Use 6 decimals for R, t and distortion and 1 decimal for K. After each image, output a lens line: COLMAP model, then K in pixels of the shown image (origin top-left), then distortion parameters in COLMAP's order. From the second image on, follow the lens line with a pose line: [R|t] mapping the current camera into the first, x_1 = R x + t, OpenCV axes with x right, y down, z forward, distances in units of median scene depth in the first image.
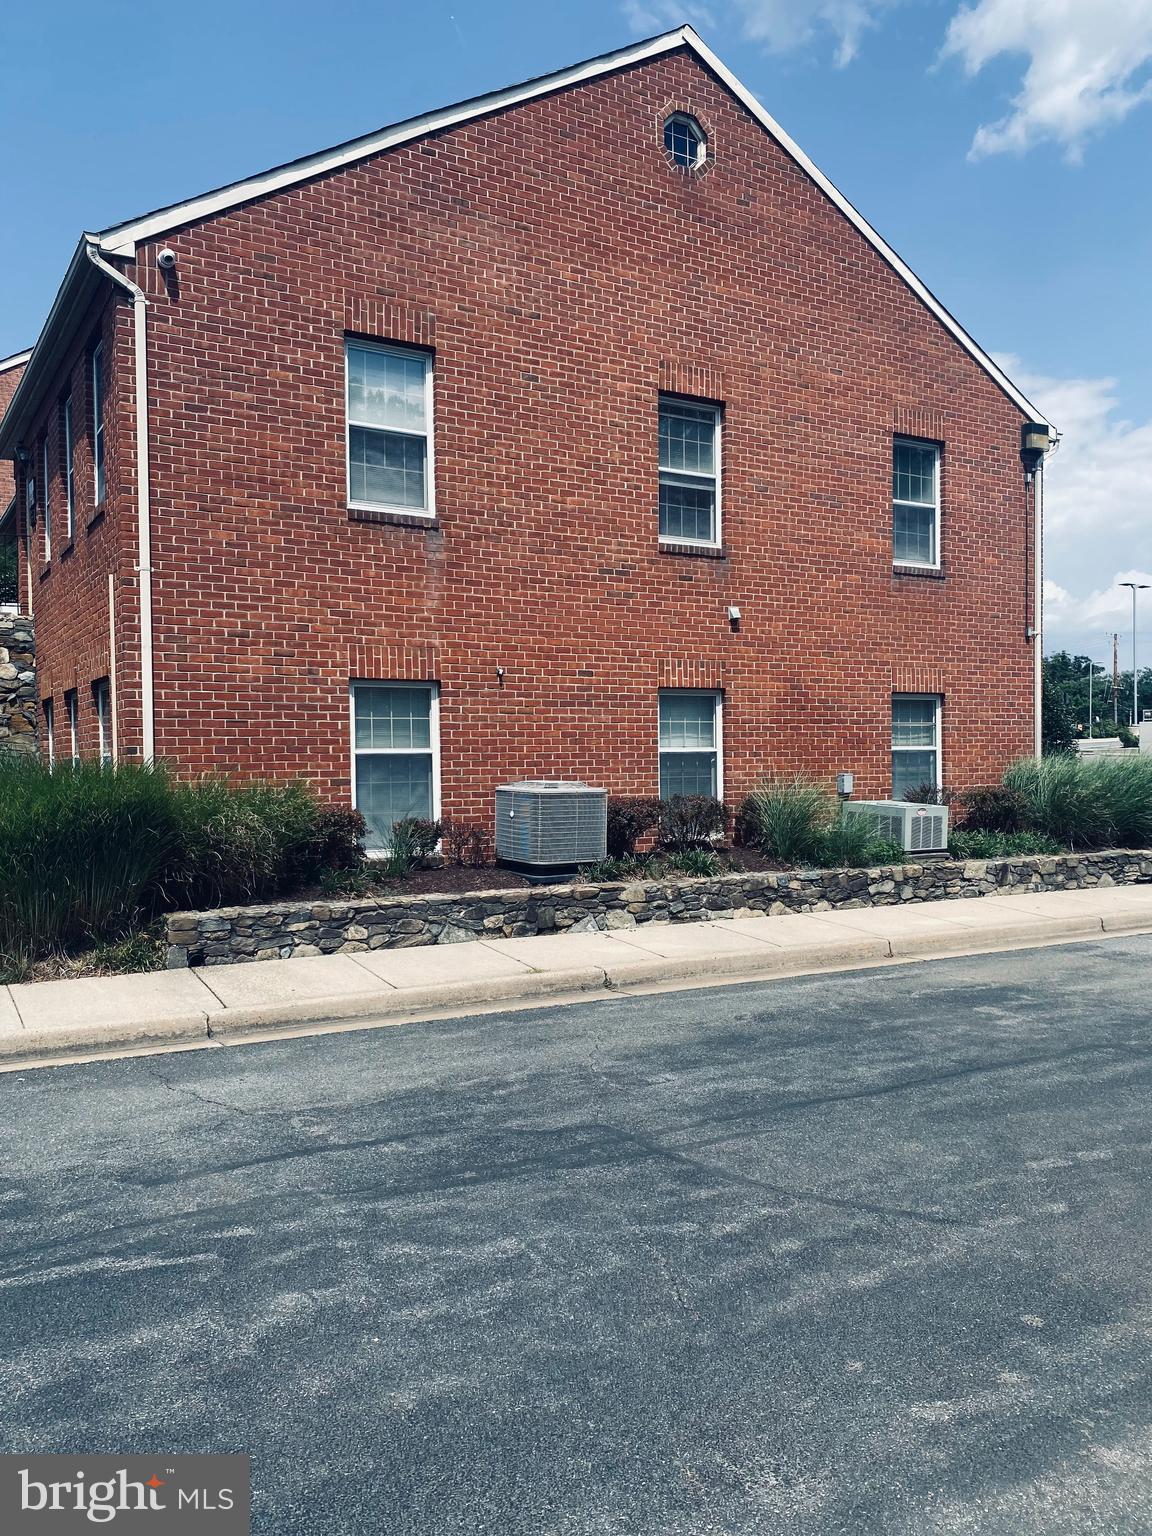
lens RADIAL K [[1145.6, 0, 584.0], [0, 1145.6, 778.8], [0, 0, 1]] dist [0.085837, -0.130964]
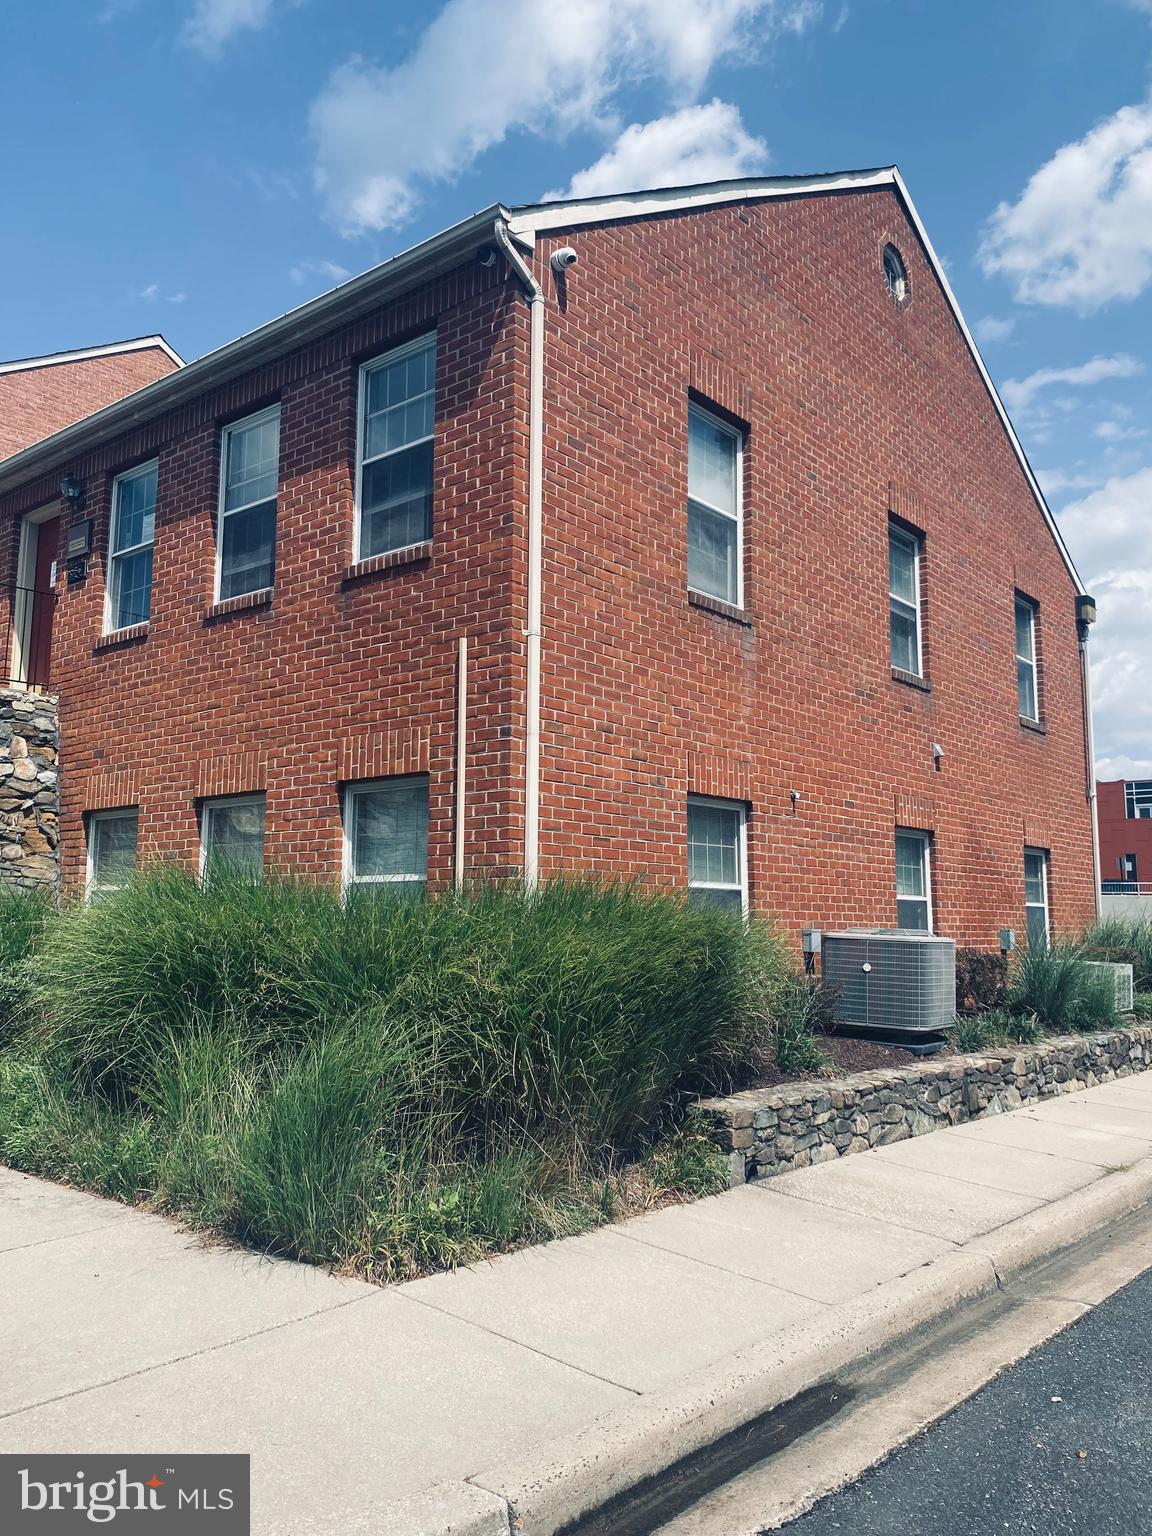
lens RADIAL K [[1137.2, 0, 576.0], [0, 1137.2, 768.0], [0, 0, 1]] dist [0.146166, -0.287655]
pose [[0.946457, 0.061250, 0.316968, -0.459721], [-0.012540, 0.988071, -0.153488, 0.016451], [-0.322588, 0.141295, 0.935934, 0.237332]]
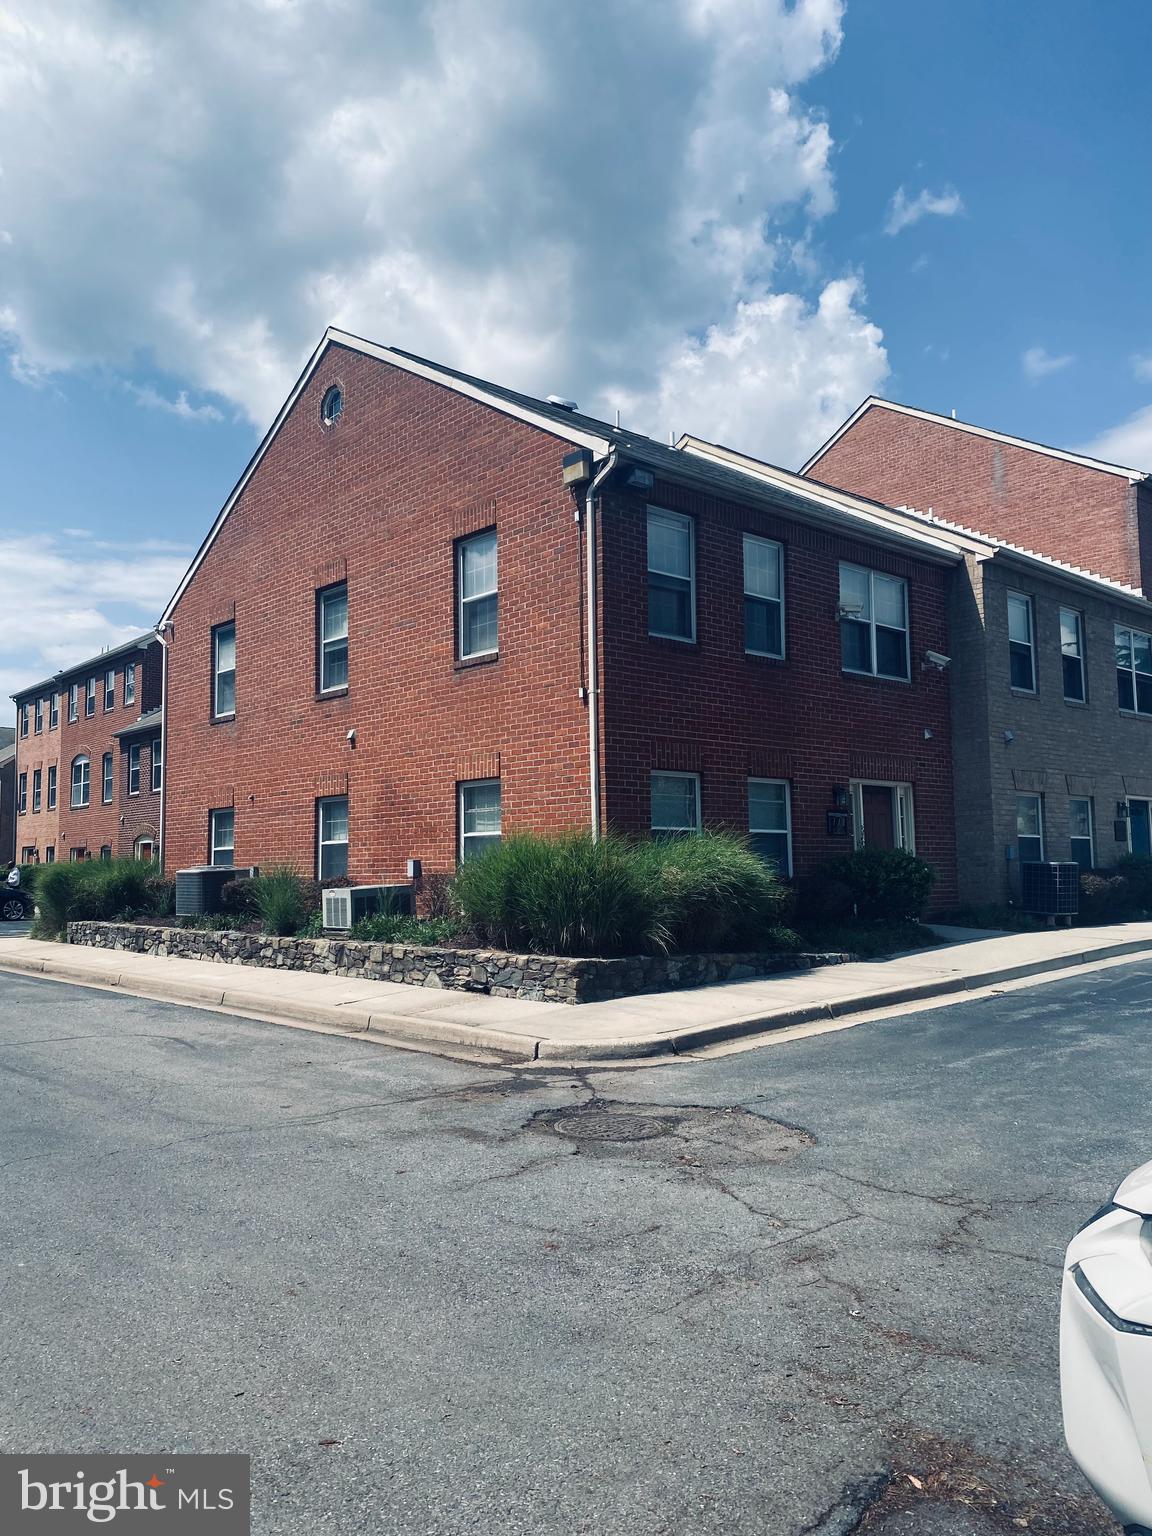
lens RADIAL K [[1137.2, 0, 576.0], [0, 1137.2, 768.0], [0, 0, 1]] dist [0.146166, -0.287655]
pose [[0.214765, -0.077258, -0.973605, 1.497081], [-0.000180, 0.996863, -0.079144, -0.005984], [0.976666, 0.017172, 0.214077, 1.017261]]
